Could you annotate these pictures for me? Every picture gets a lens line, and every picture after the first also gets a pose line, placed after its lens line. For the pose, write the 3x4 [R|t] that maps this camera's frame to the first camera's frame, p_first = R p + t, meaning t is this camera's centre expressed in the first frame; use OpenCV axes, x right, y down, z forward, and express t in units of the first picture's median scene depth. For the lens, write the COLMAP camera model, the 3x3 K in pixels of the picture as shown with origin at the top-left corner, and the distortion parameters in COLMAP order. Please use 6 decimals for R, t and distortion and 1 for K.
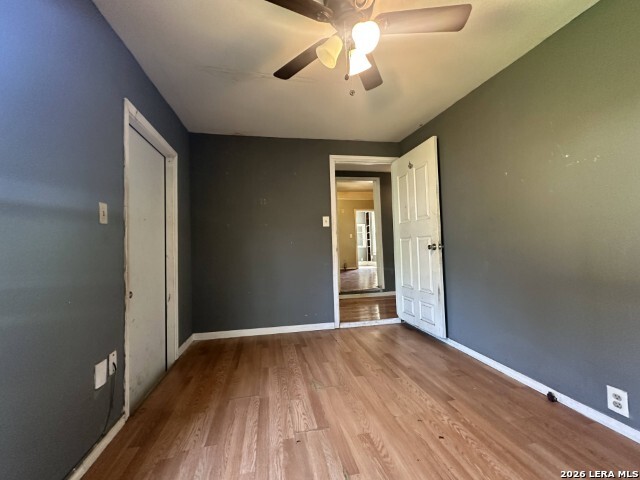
lens RADIAL K [[256.9, 0, 320.0], [0, 256.9, 240.0], [0, 0, 1]] dist [0.001583, 0.000193]
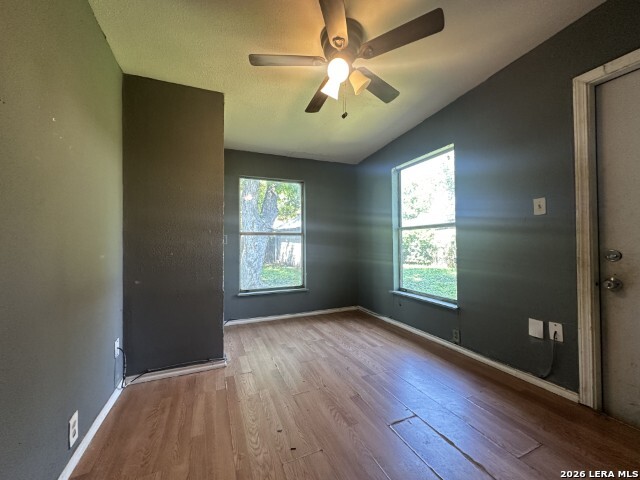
lens RADIAL K [[256.9, 0, 320.0], [0, 256.9, 240.0], [0, 0, 1]] dist [0.001583, 0.000193]
pose [[-0.978742, 0.041554, -0.200840, 0.476406], [0.049925, 0.998075, -0.036790, 0.054029], [0.198925, -0.046035, -0.978933, 2.018558]]
